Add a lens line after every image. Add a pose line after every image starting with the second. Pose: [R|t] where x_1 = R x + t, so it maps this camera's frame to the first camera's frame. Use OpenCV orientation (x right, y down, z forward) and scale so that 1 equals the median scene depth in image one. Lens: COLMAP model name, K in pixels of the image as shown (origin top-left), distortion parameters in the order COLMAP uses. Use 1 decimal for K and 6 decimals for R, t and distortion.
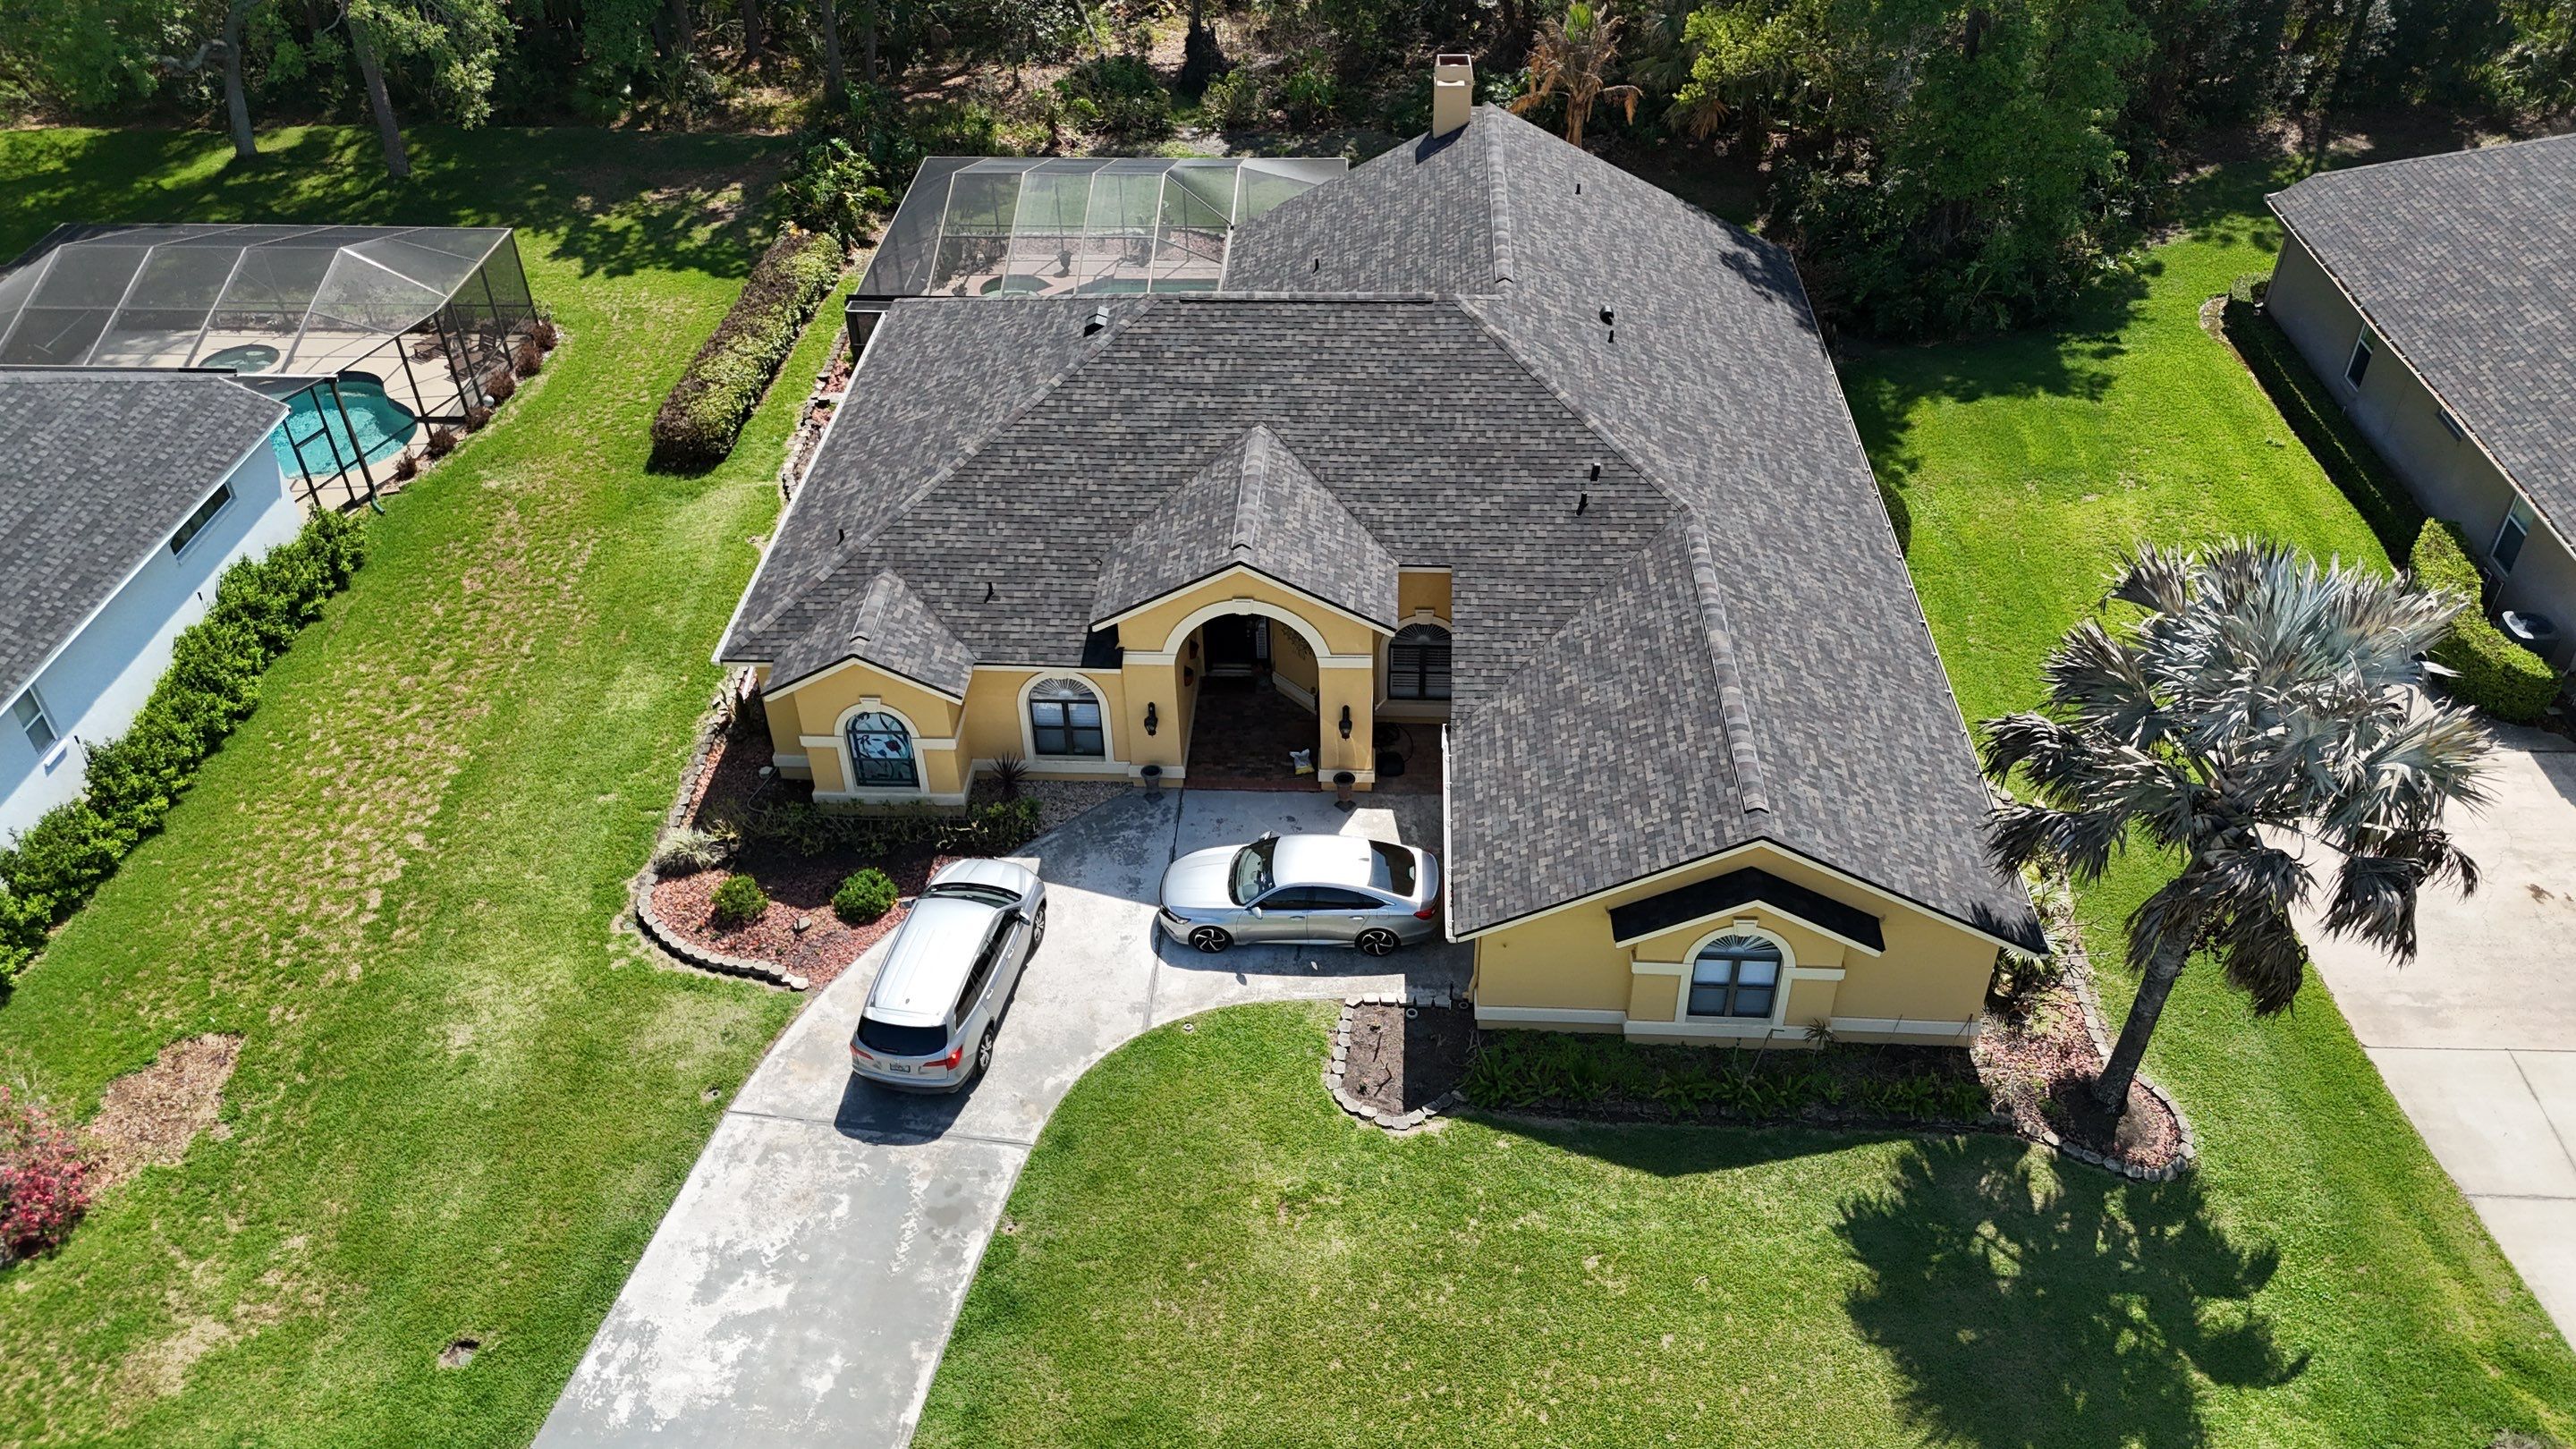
lens RADIAL K [[1910.9, 0, 1288.0], [0, 1910.9, 724.5], [0, 0, 1]] dist [0.032193, -0.007308]
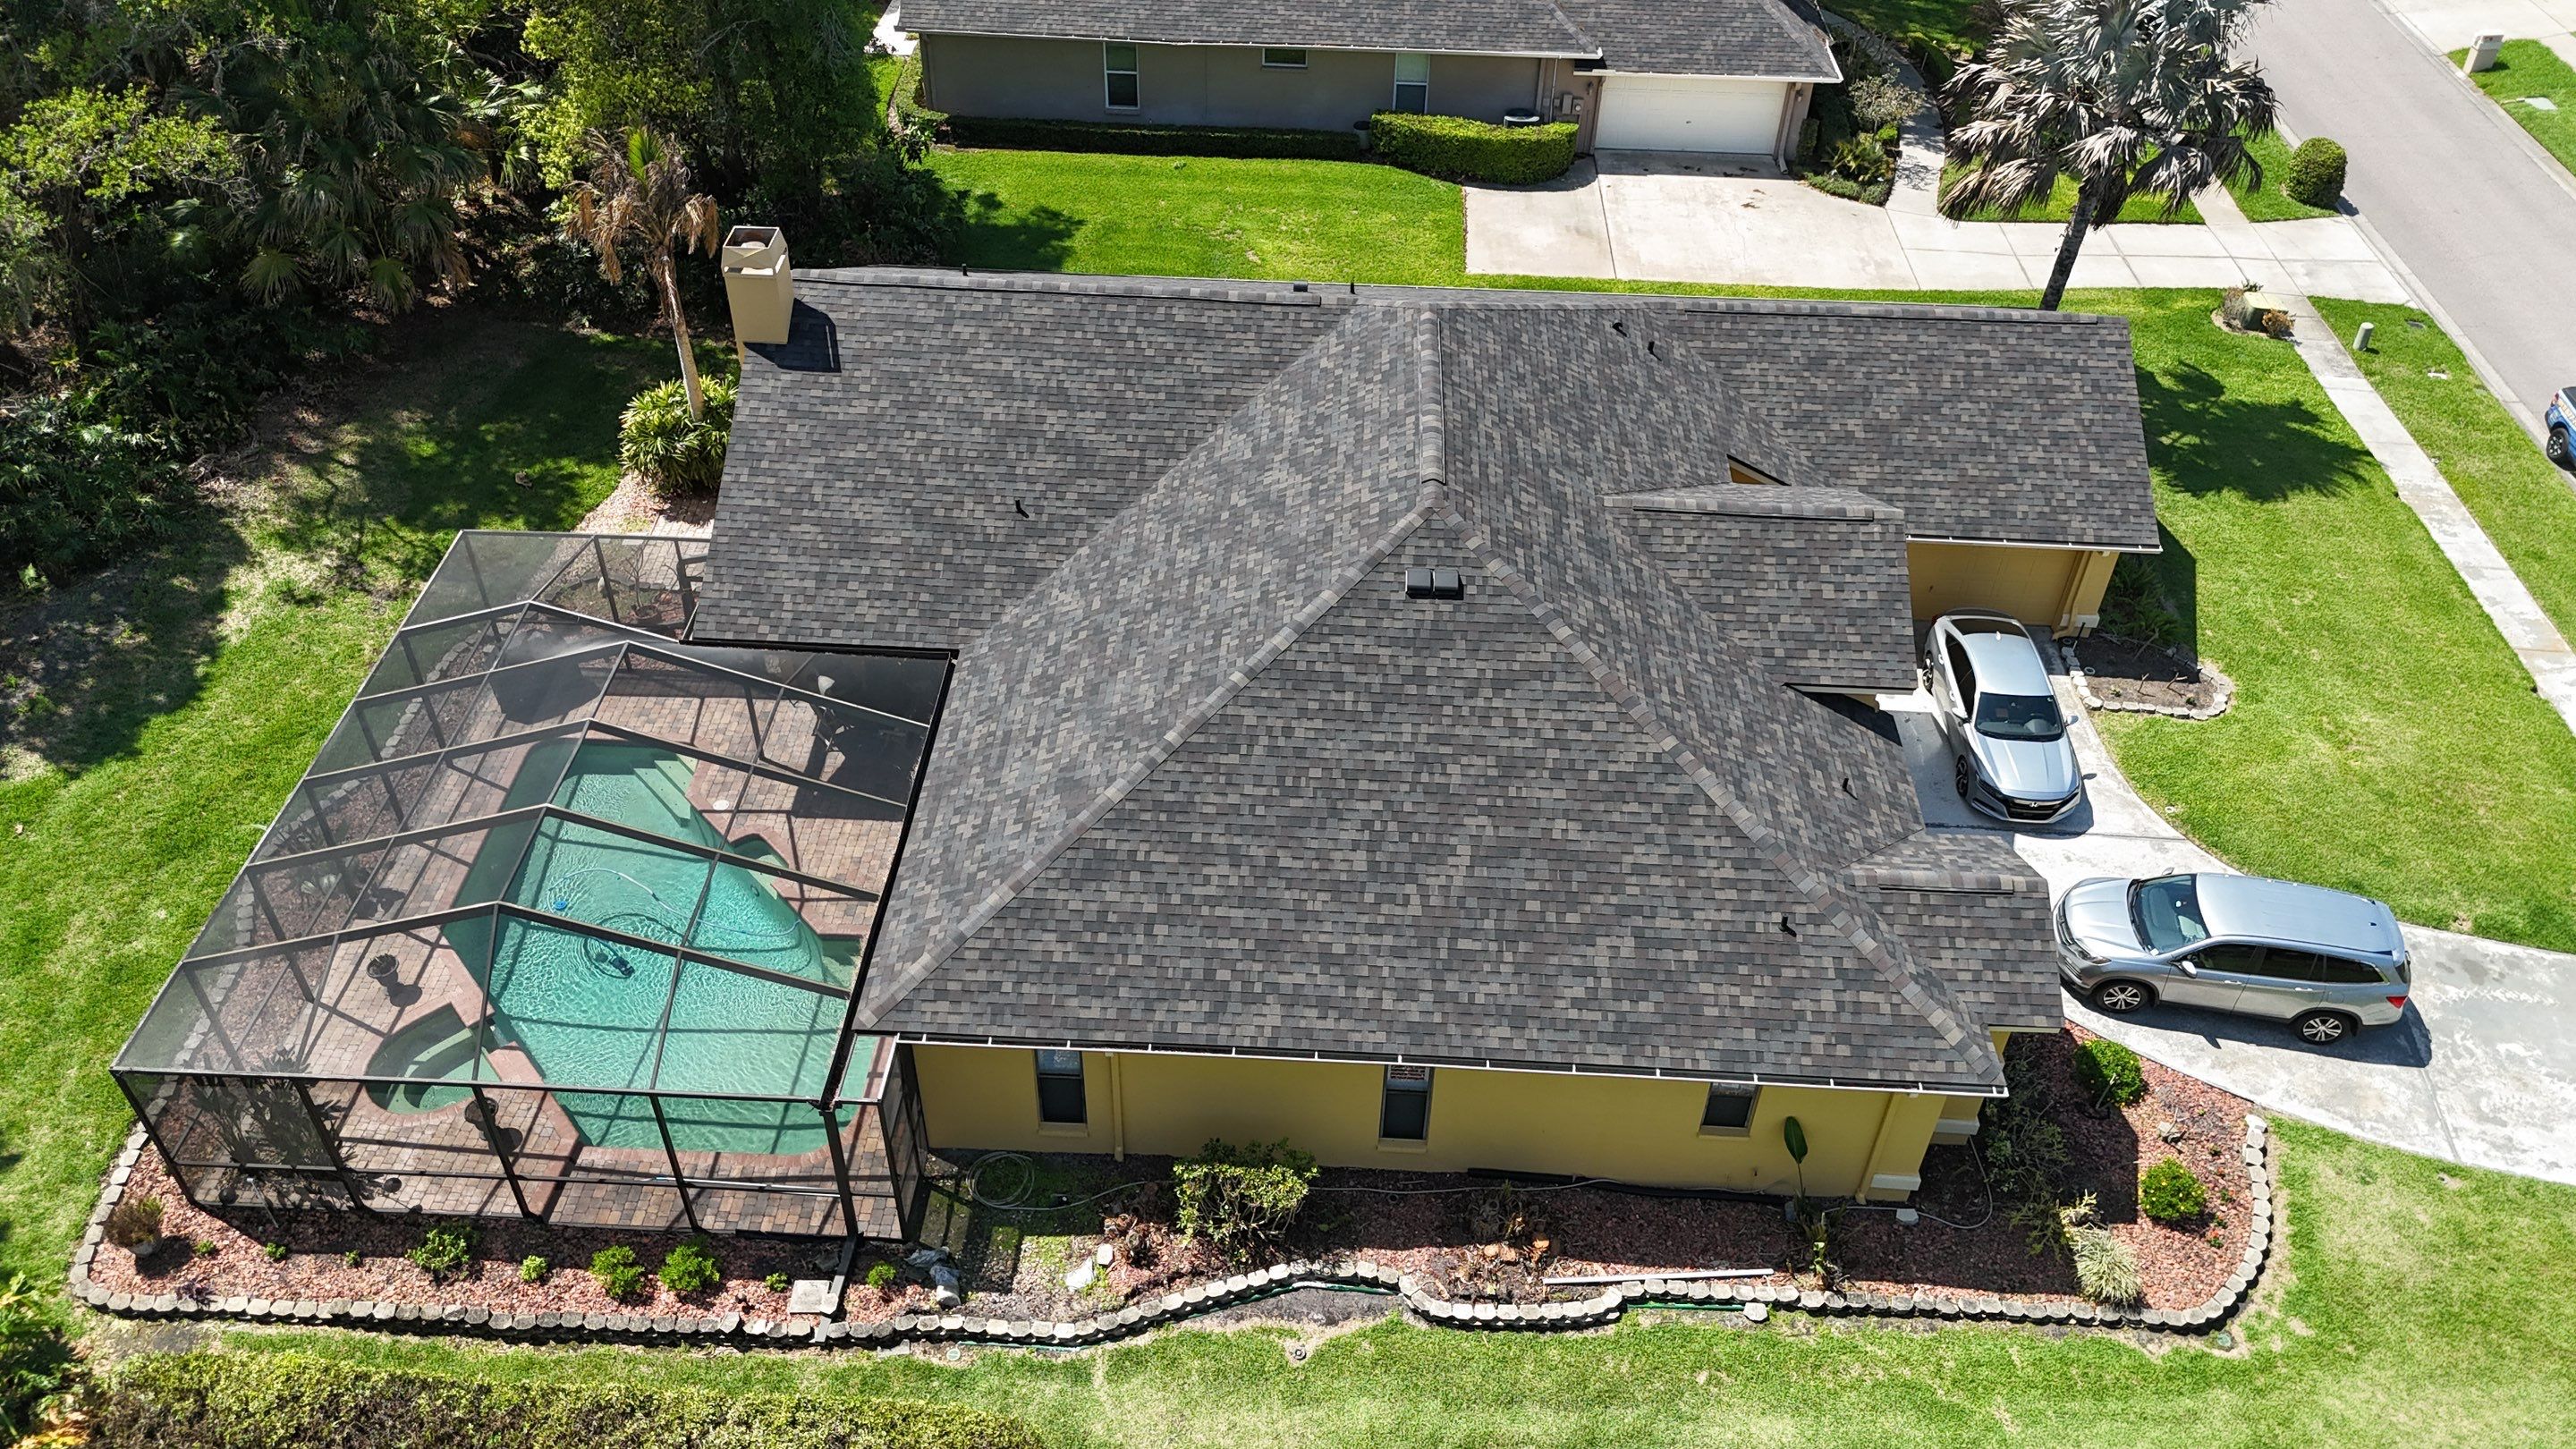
lens RADIAL K [[1910.9, 0, 1288.0], [0, 1910.9, 724.5], [0, 0, 1]] dist [0.032193, -0.007308]
pose [[-0.005212, -0.636912, 0.770919, -0.850052], [0.600292, 0.614577, 0.511805, -0.713873], [-0.799764, 0.465444, 0.379130, 0.991633]]
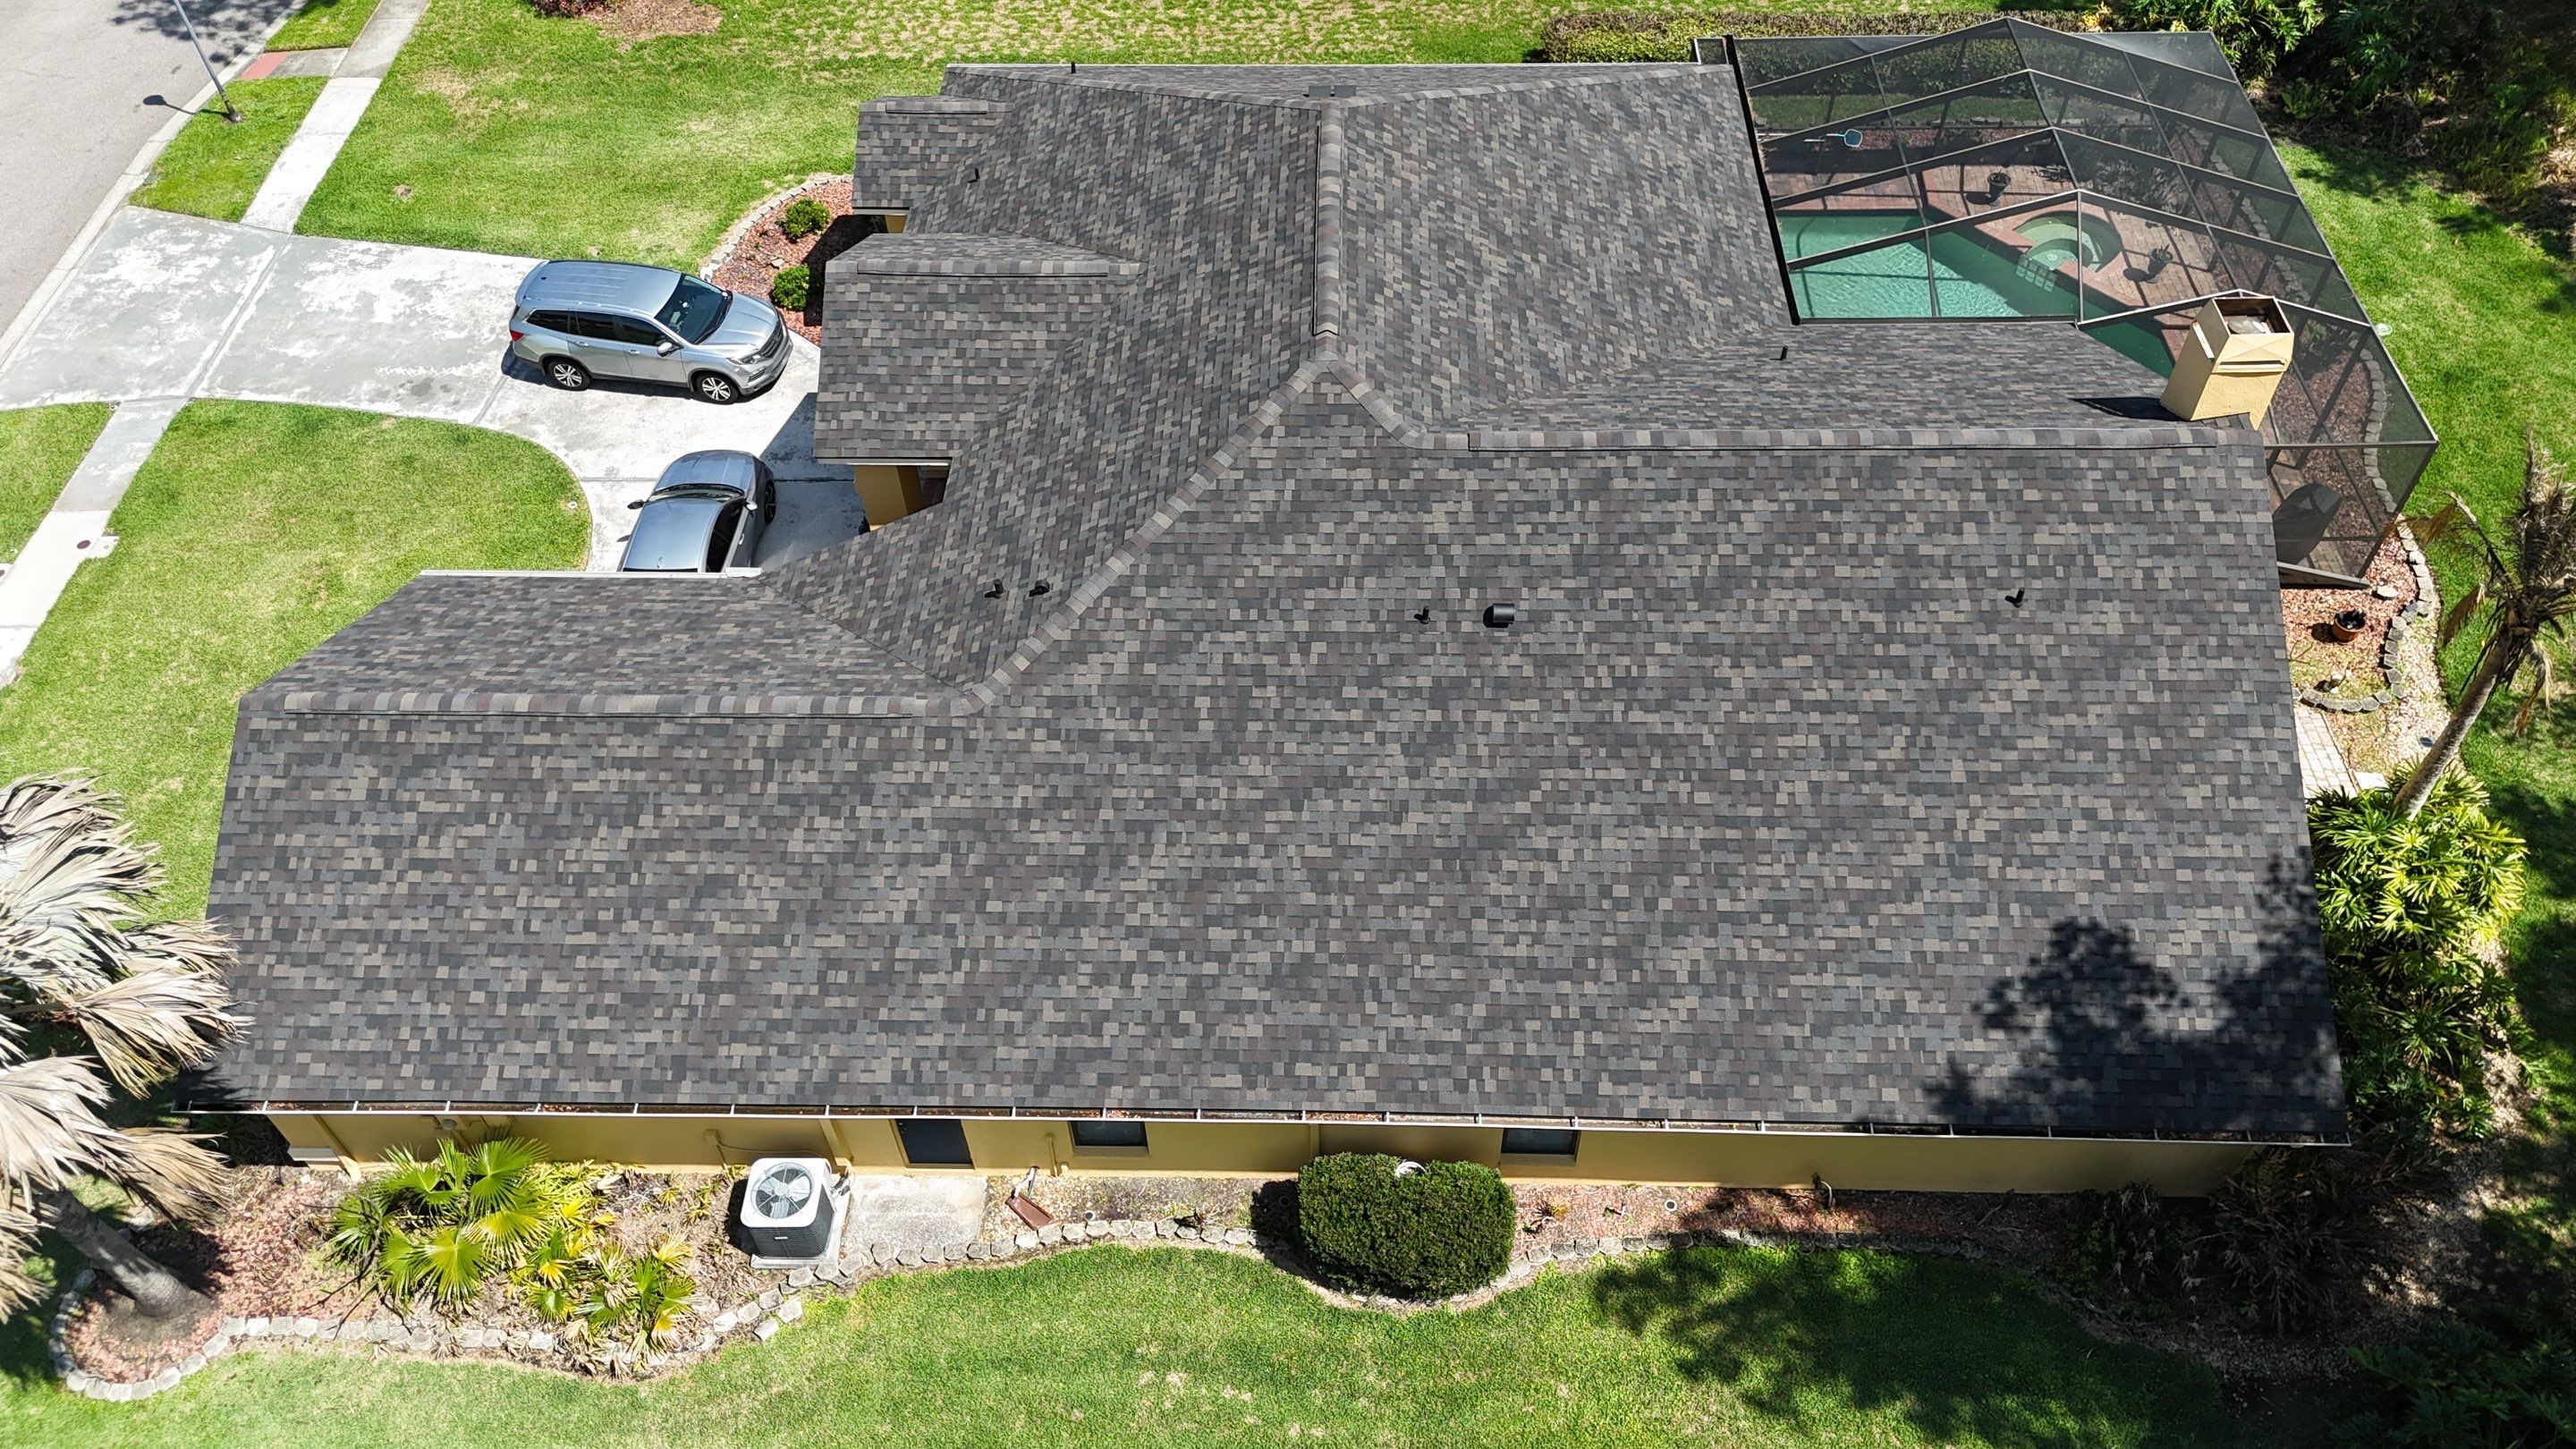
lens RADIAL K [[1910.9, 0, 1288.0], [0, 1910.9, 724.5], [0, 0, 1]] dist [0.032193, -0.007308]
pose [[0.026786, 0.764435, -0.644144, 0.745018], [-0.593311, 0.530761, 0.605206, -0.660160], [0.804528, 0.365966, 0.467765, 0.889219]]
